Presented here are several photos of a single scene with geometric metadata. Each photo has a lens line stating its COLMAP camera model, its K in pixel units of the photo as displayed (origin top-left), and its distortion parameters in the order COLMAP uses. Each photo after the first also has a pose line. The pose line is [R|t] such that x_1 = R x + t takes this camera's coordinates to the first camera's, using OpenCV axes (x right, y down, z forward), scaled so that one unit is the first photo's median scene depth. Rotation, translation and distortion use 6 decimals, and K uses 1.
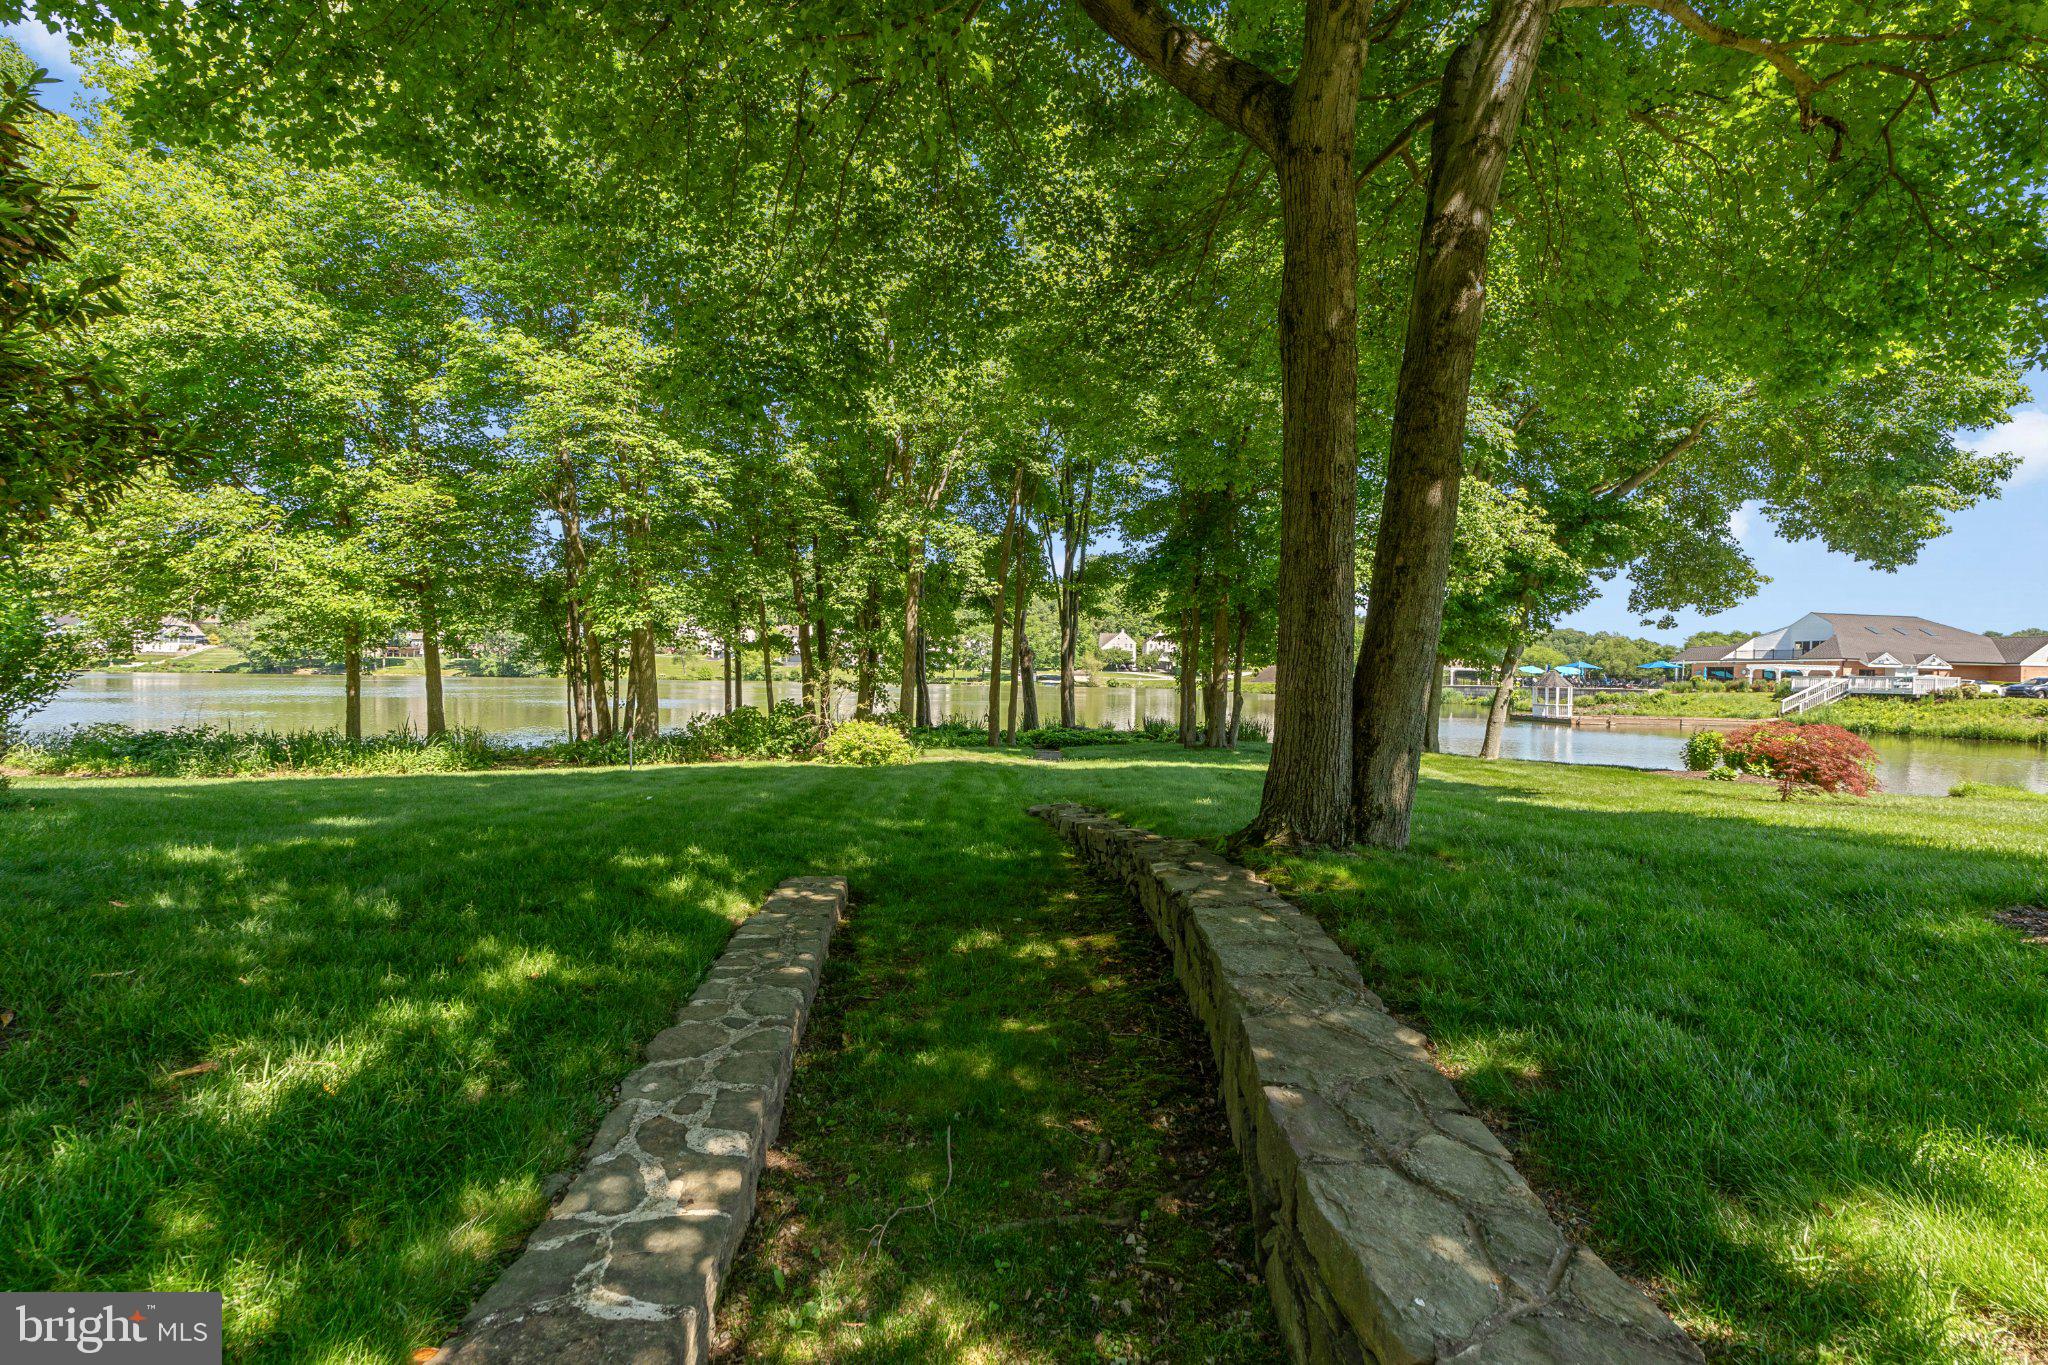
lens RADIAL K [[946.2, 0, 1024.0], [0, 946.2, 682.5], [0, 0, 1]] dist [0.004279, 0.000780]
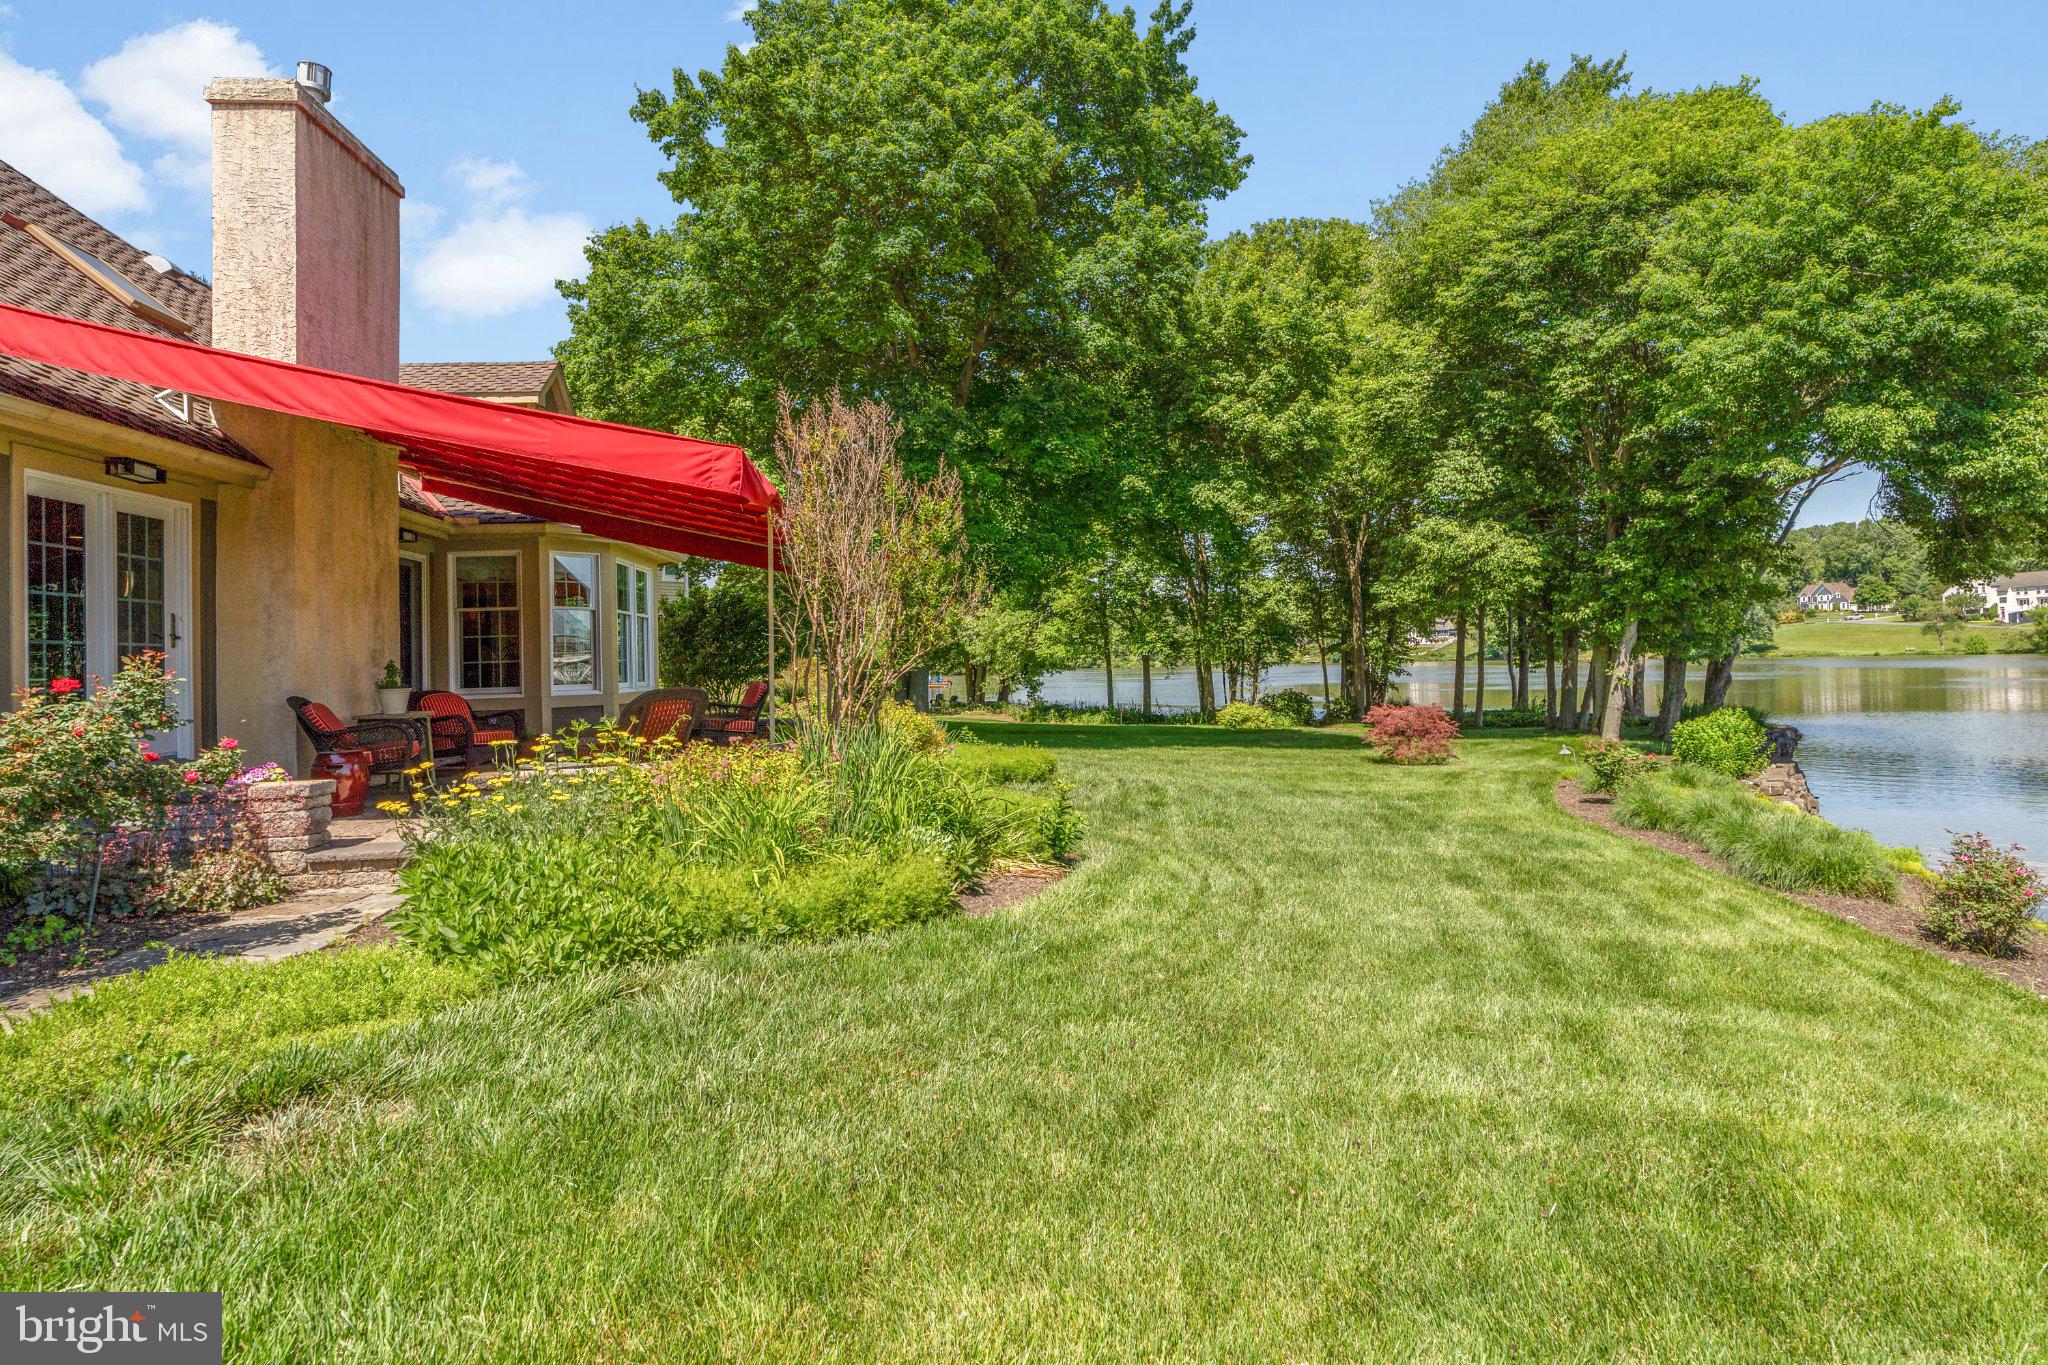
lens RADIAL K [[1035.3, 0, 1030.4], [0, 1035.3, 631.7], [0, 0, 1]] dist [-0.021152, 0.006168]
pose [[0.412921, -0.052008, -0.909281, 0.260002], [0.023258, 0.998645, -0.046558, -0.000040], [0.910470, -0.001923, 0.413571, -0.015675]]
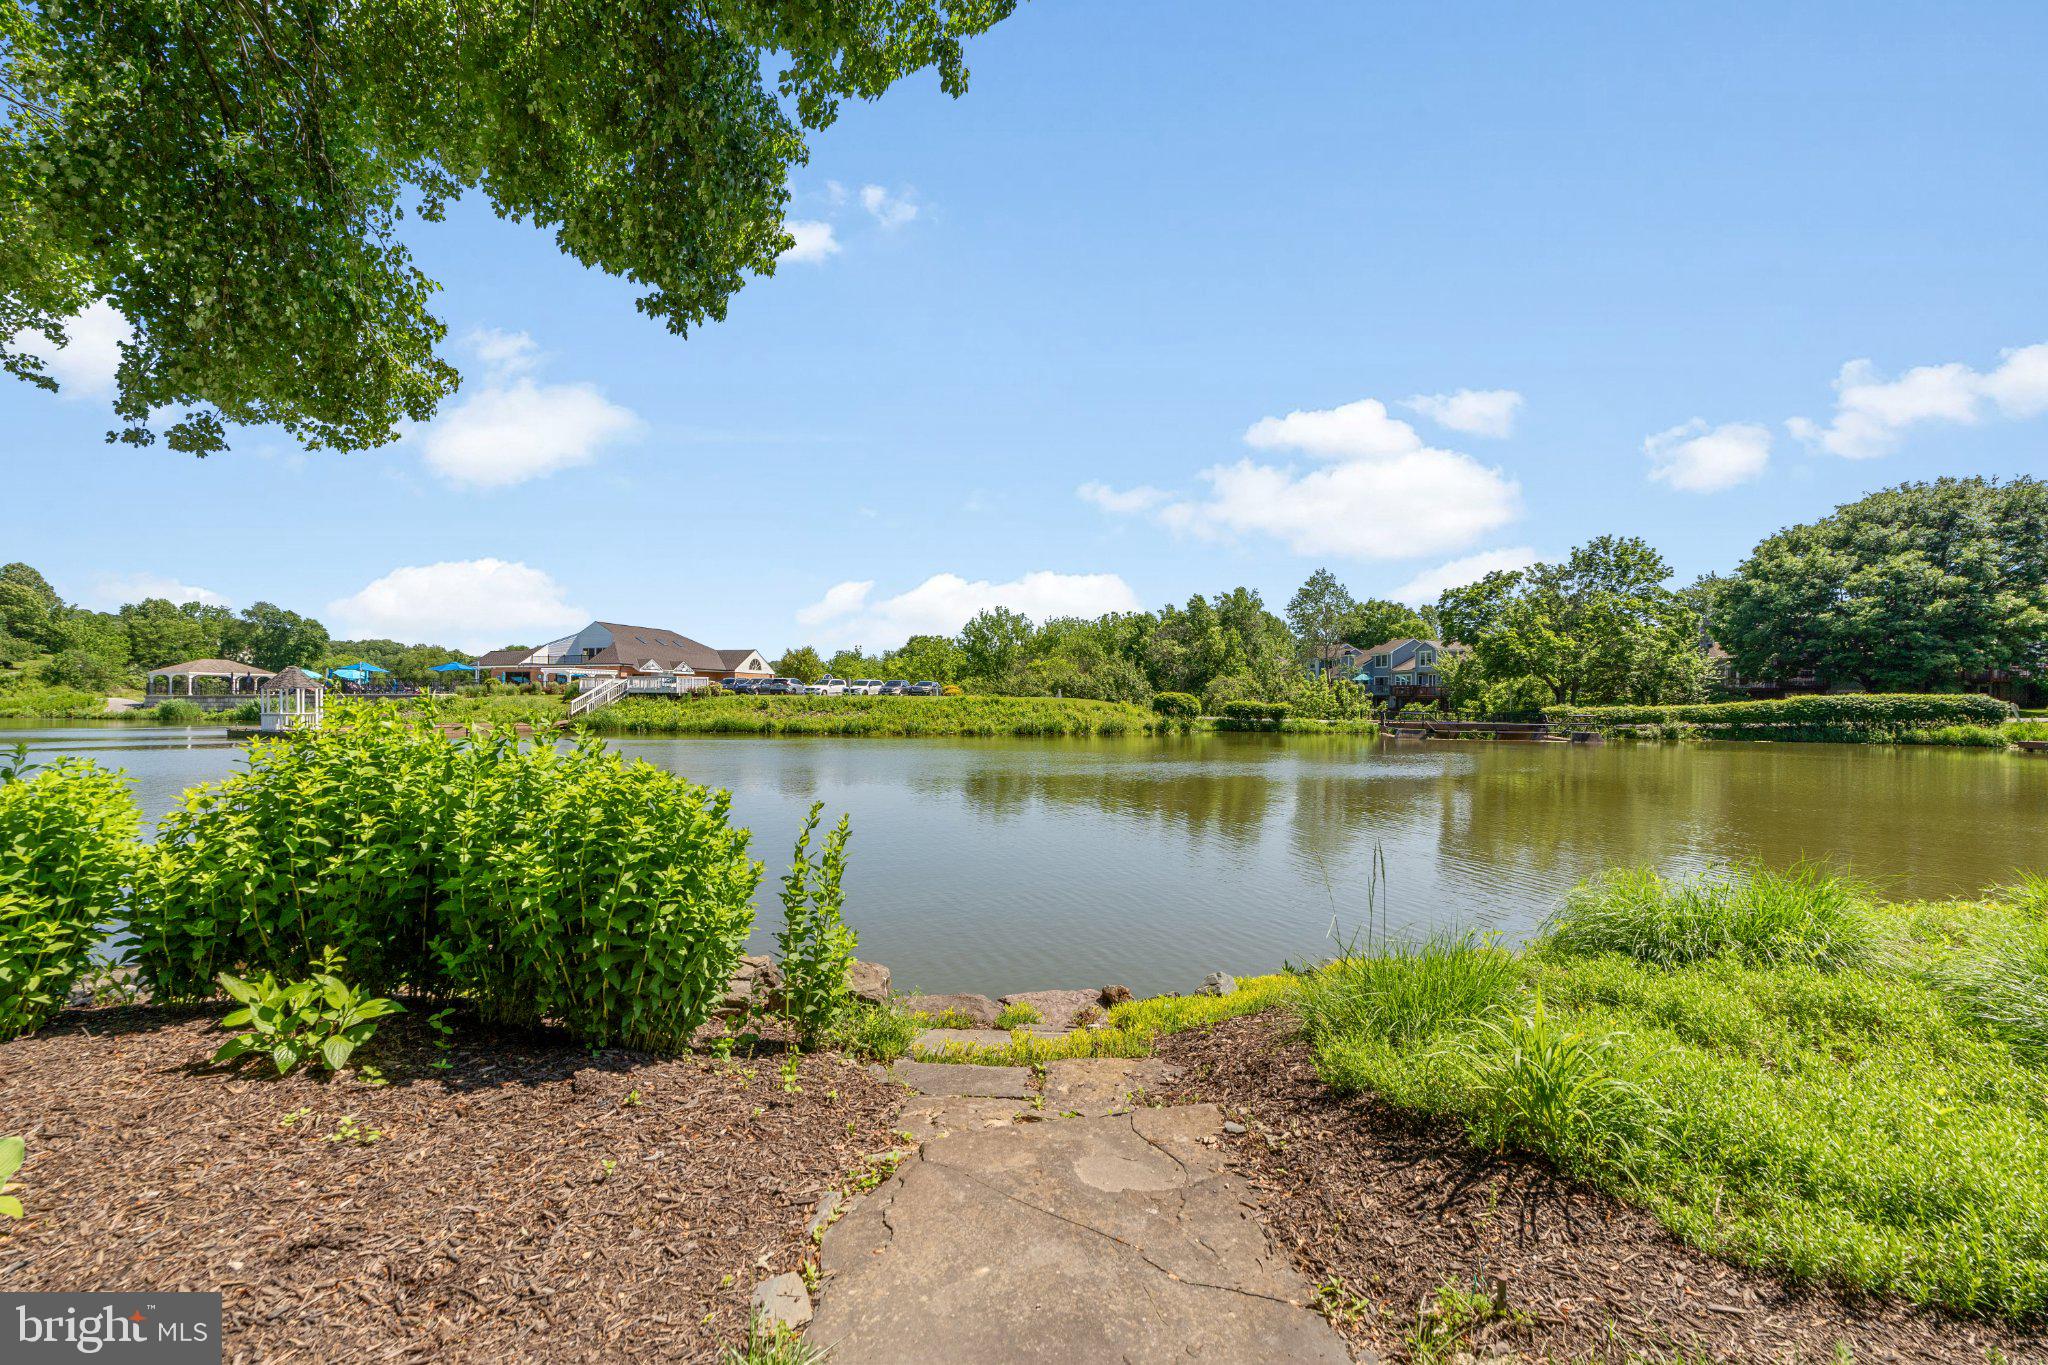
lens RADIAL K [[910.6, 0, 1019.3], [0, 910.6, 683.8], [0, 0, 1]] dist [-0.000026, 0.003283]
pose [[0.429126, -0.001526, 0.903243, 0.120305], [0.012676, 0.999910, -0.004333, 0.007998], [-0.903156, 0.013309, 0.429107, 0.145006]]
